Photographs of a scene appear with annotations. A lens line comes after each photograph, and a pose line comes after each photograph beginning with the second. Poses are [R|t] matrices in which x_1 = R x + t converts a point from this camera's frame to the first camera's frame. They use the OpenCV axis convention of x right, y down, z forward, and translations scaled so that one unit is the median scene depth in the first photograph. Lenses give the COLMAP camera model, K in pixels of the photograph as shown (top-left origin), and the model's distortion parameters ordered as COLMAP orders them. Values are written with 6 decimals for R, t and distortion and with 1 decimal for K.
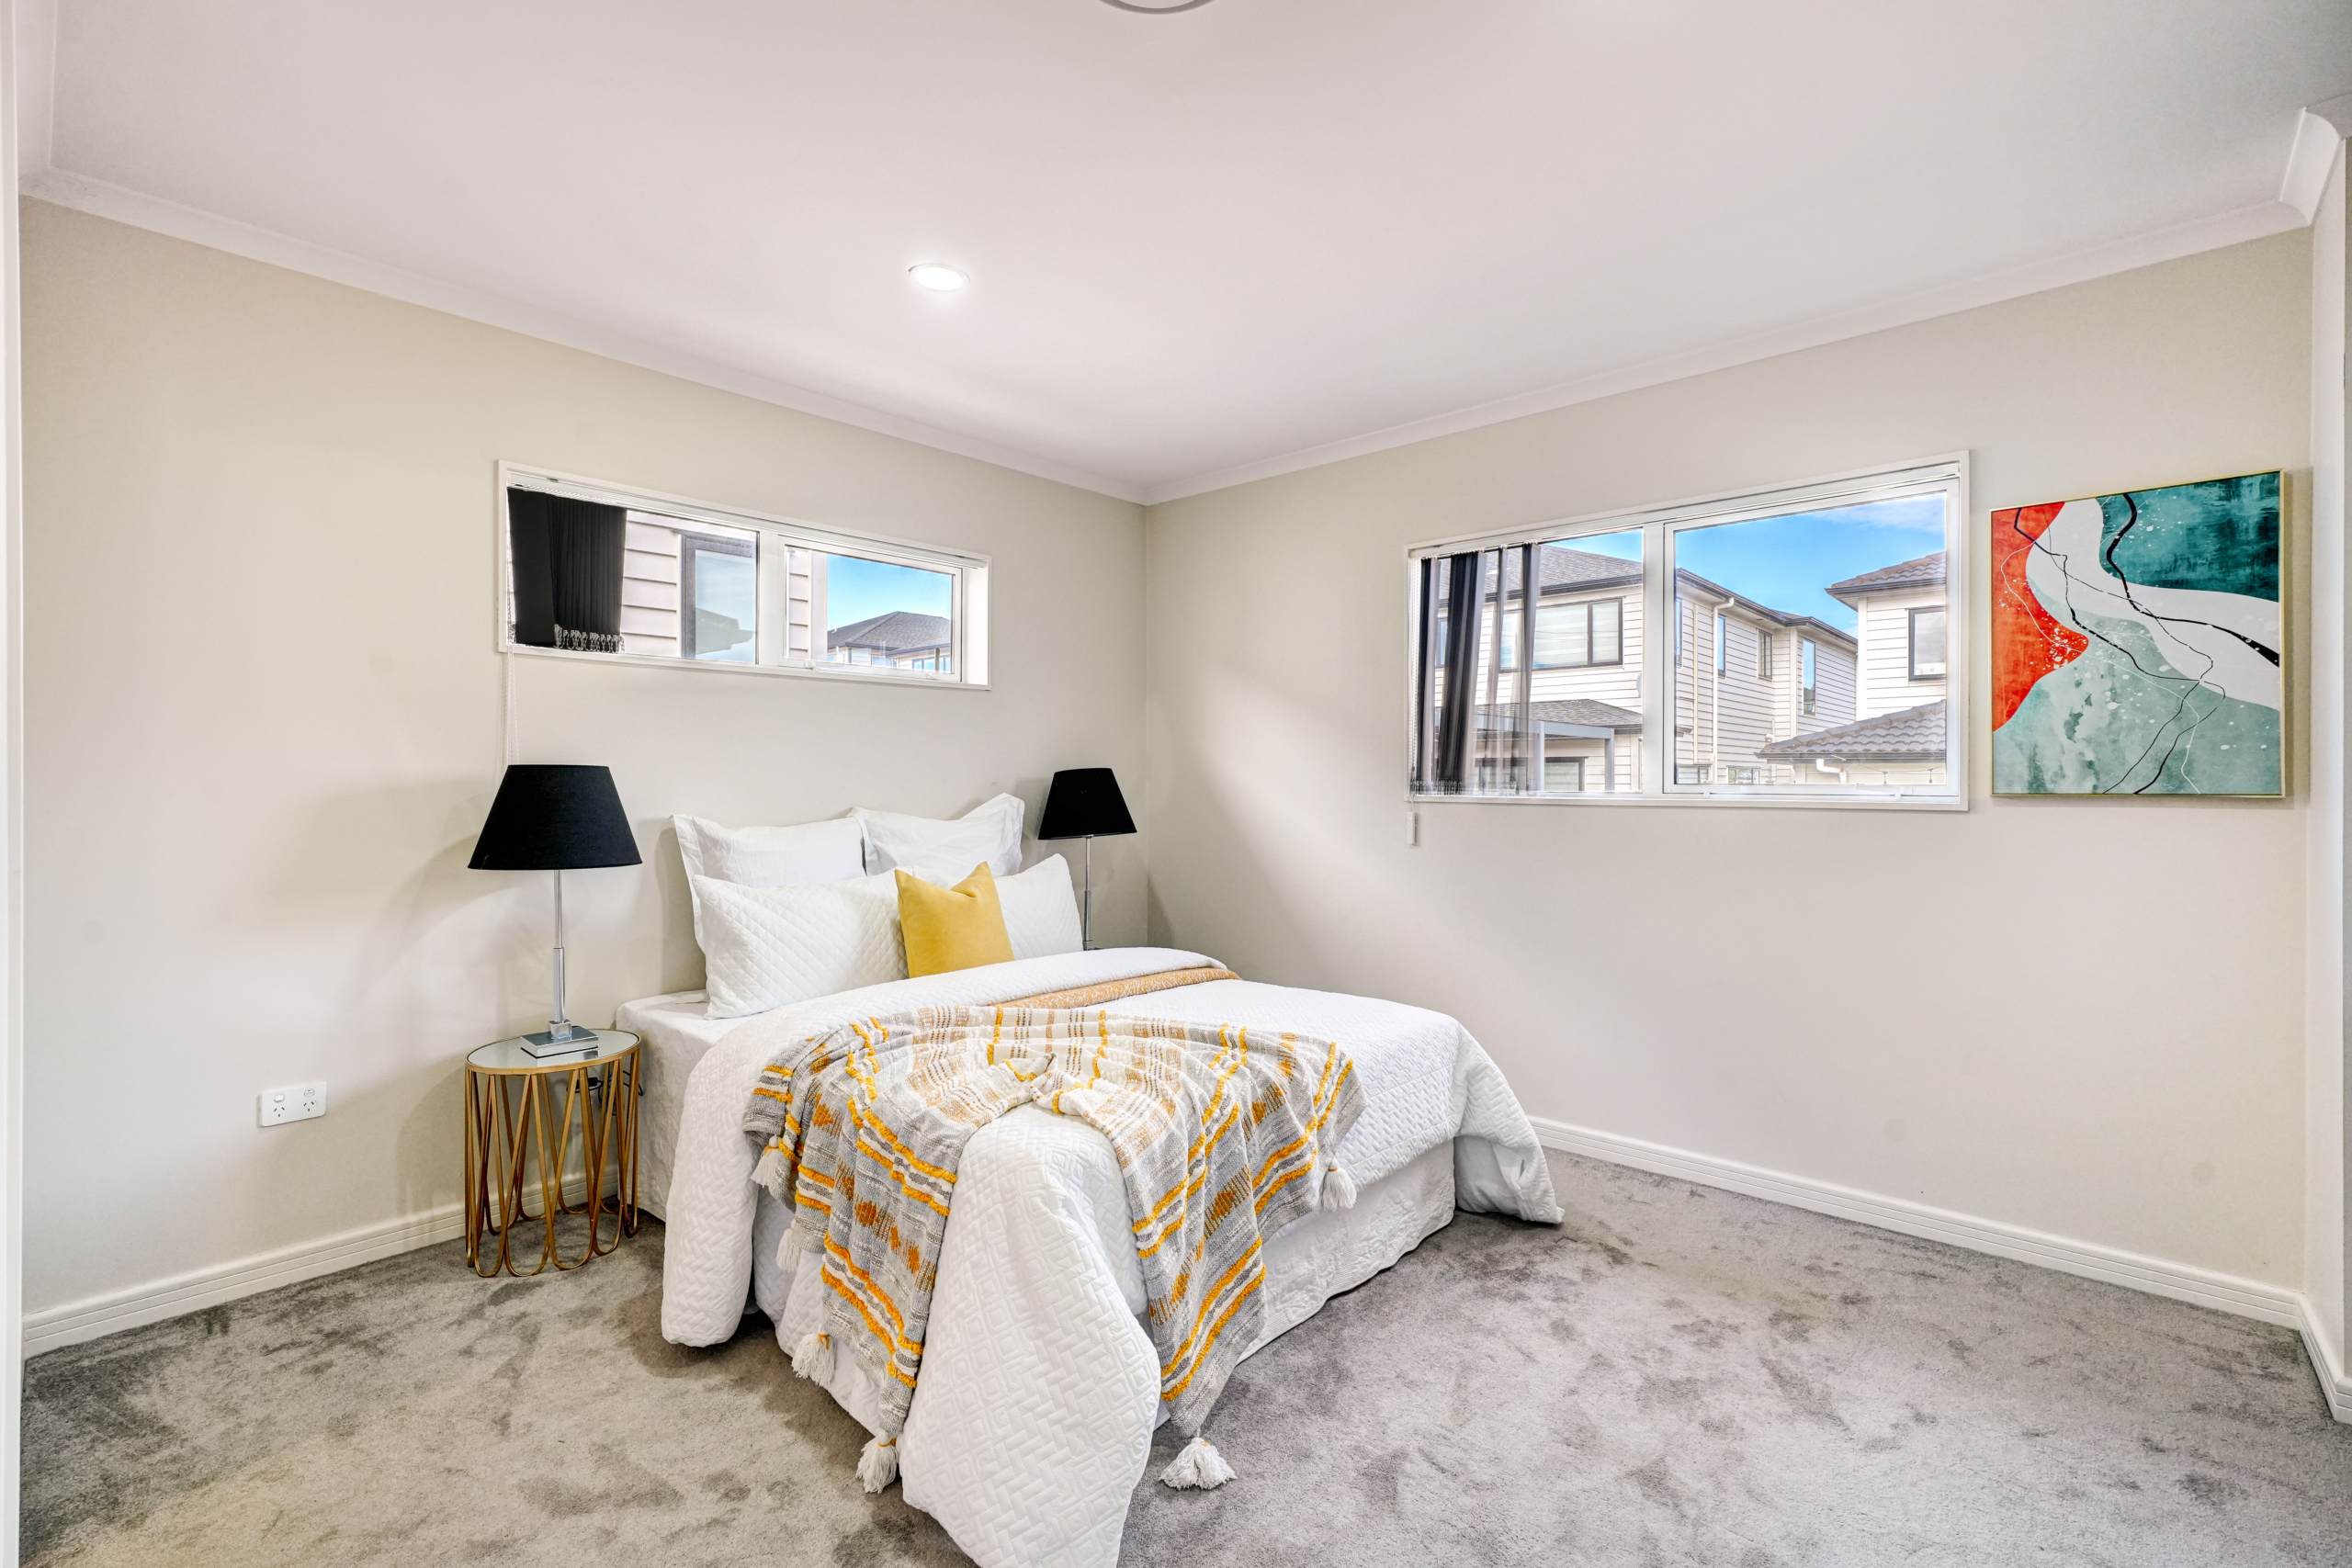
lens RADIAL K [[1053.6, 0, 1181.6], [0, 1053.6, 778.7], [0, 0, 1]] dist [-0.001418, -0.000115]
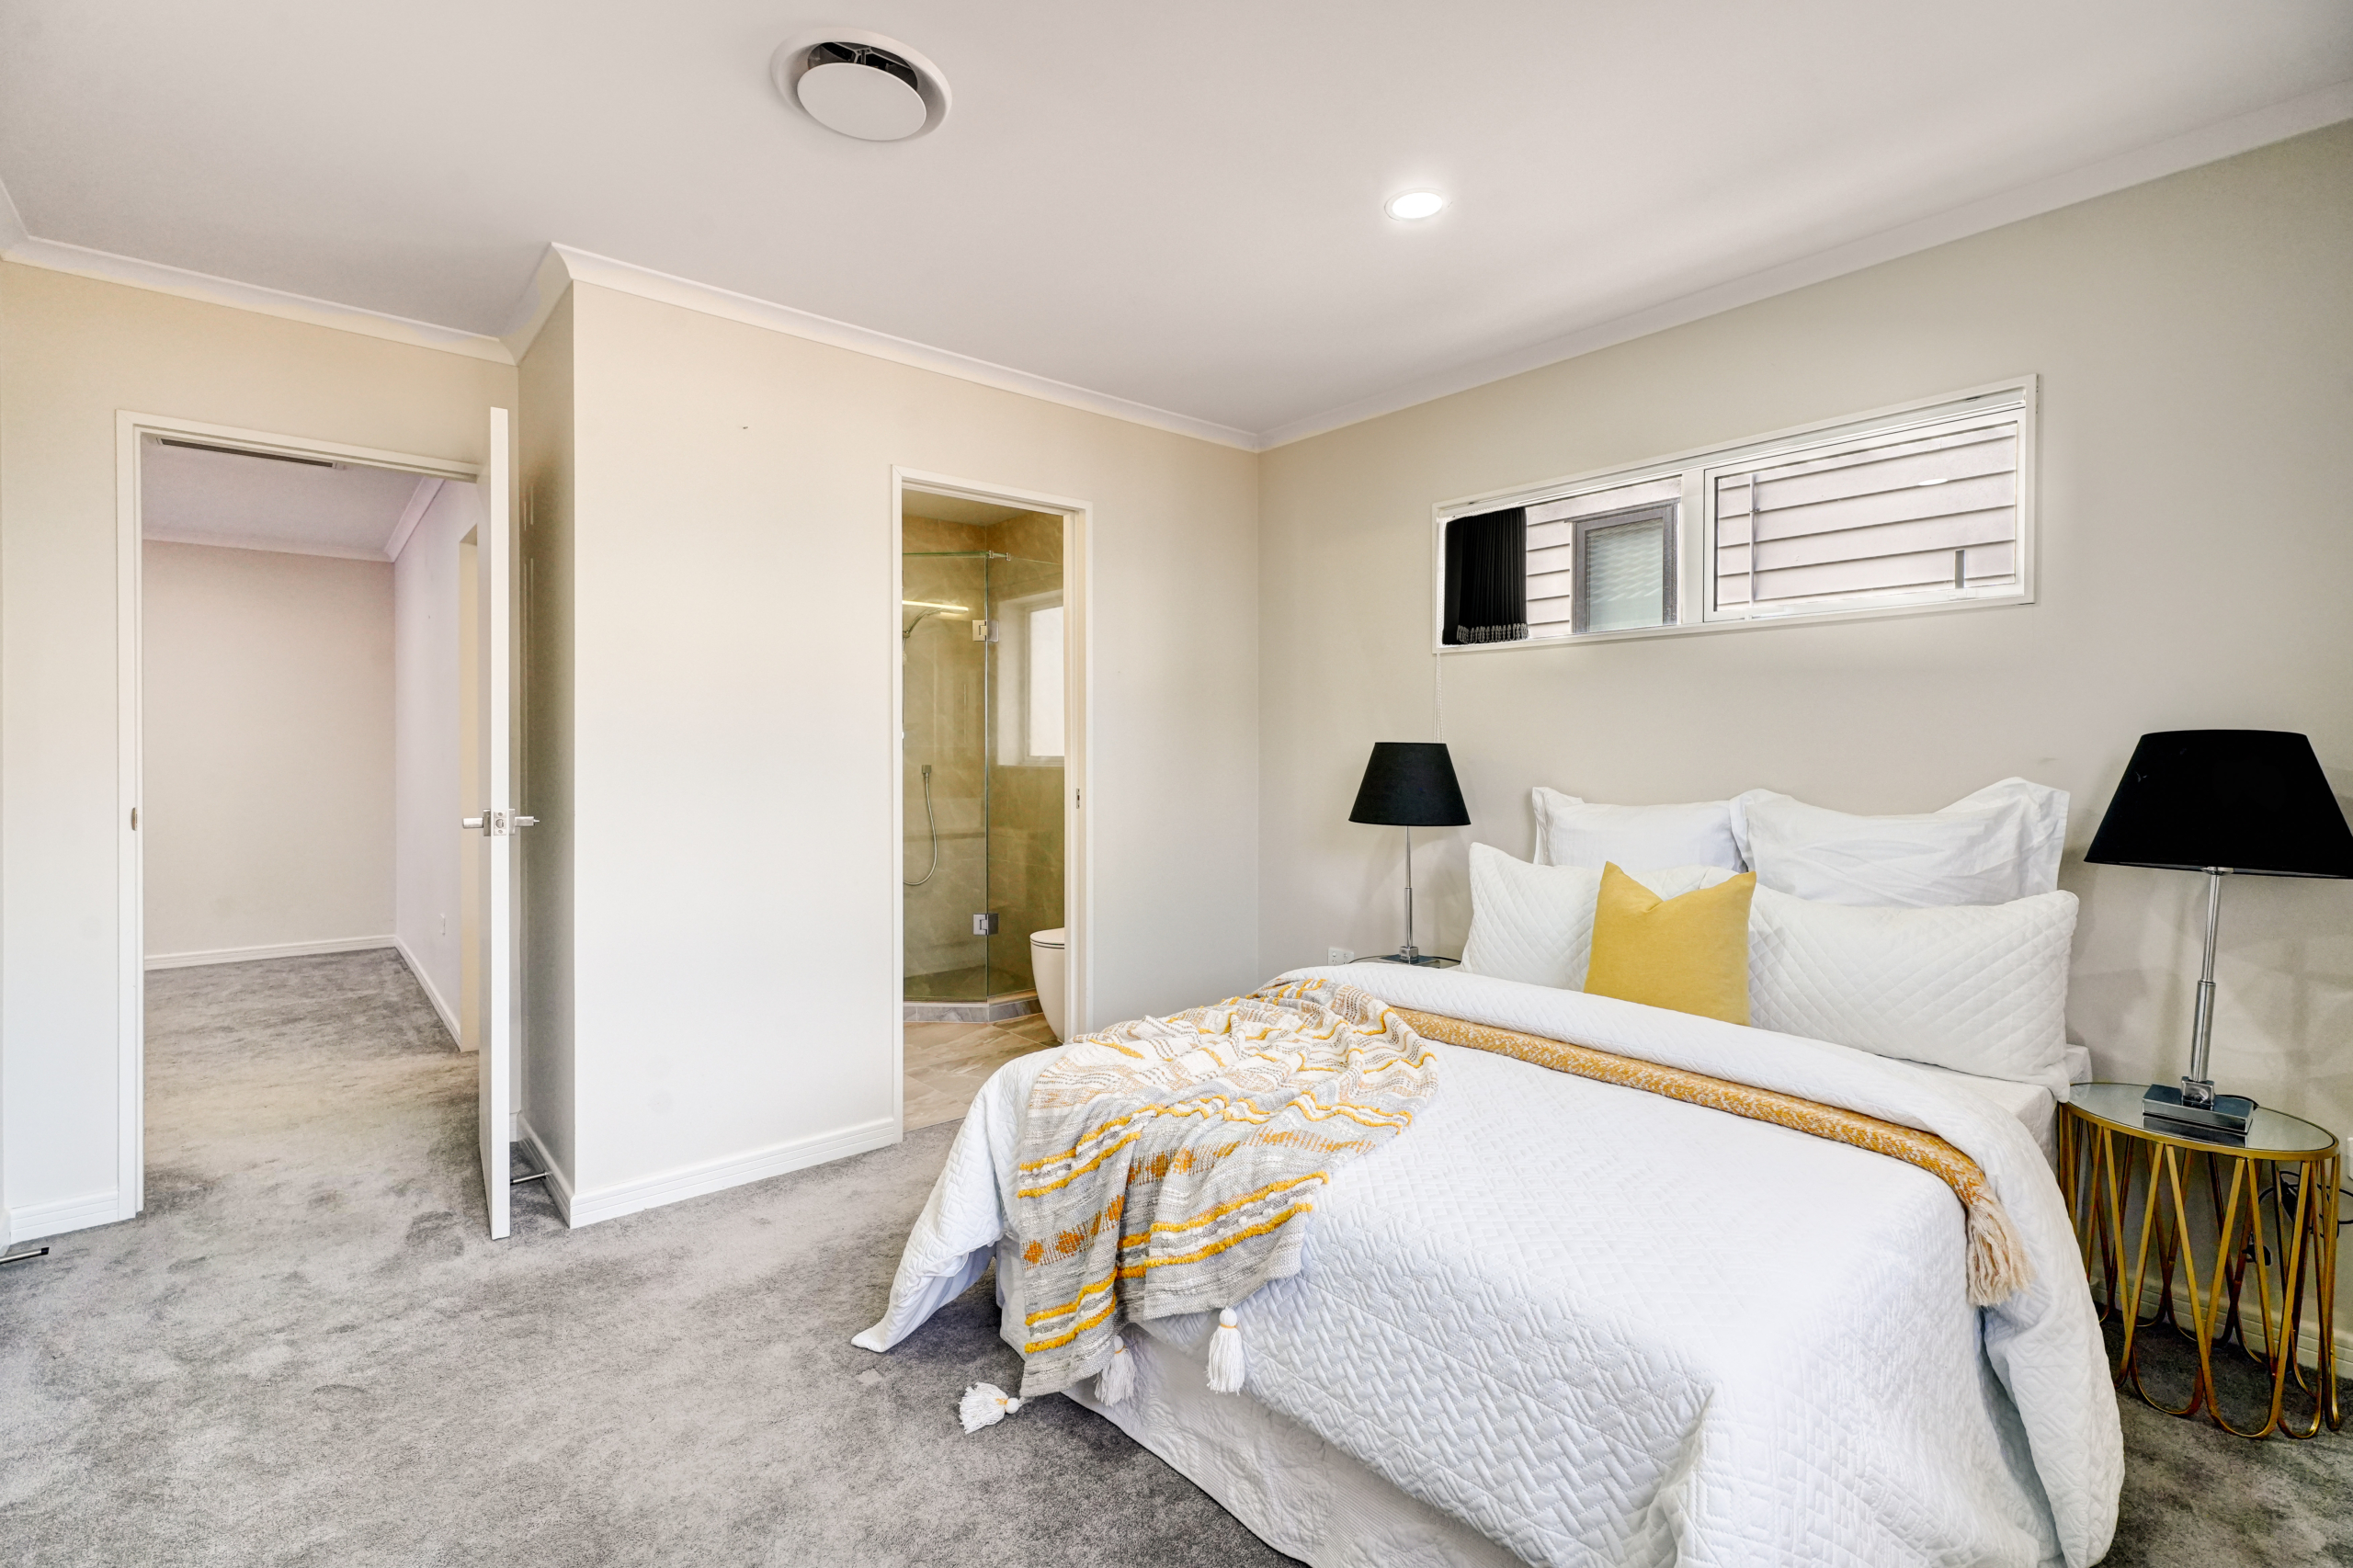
lens RADIAL K [[1054.1, 0, 1182.1], [0, 1054.1, 778.6], [0, 0, 1]] dist [-0.001418, -0.000115]
pose [[-0.120772, 0.025355, -0.992356, 0.653723], [-0.003508, 0.999657, 0.025968, -0.001602], [0.992674, 0.006618, -0.120642, 0.839993]]
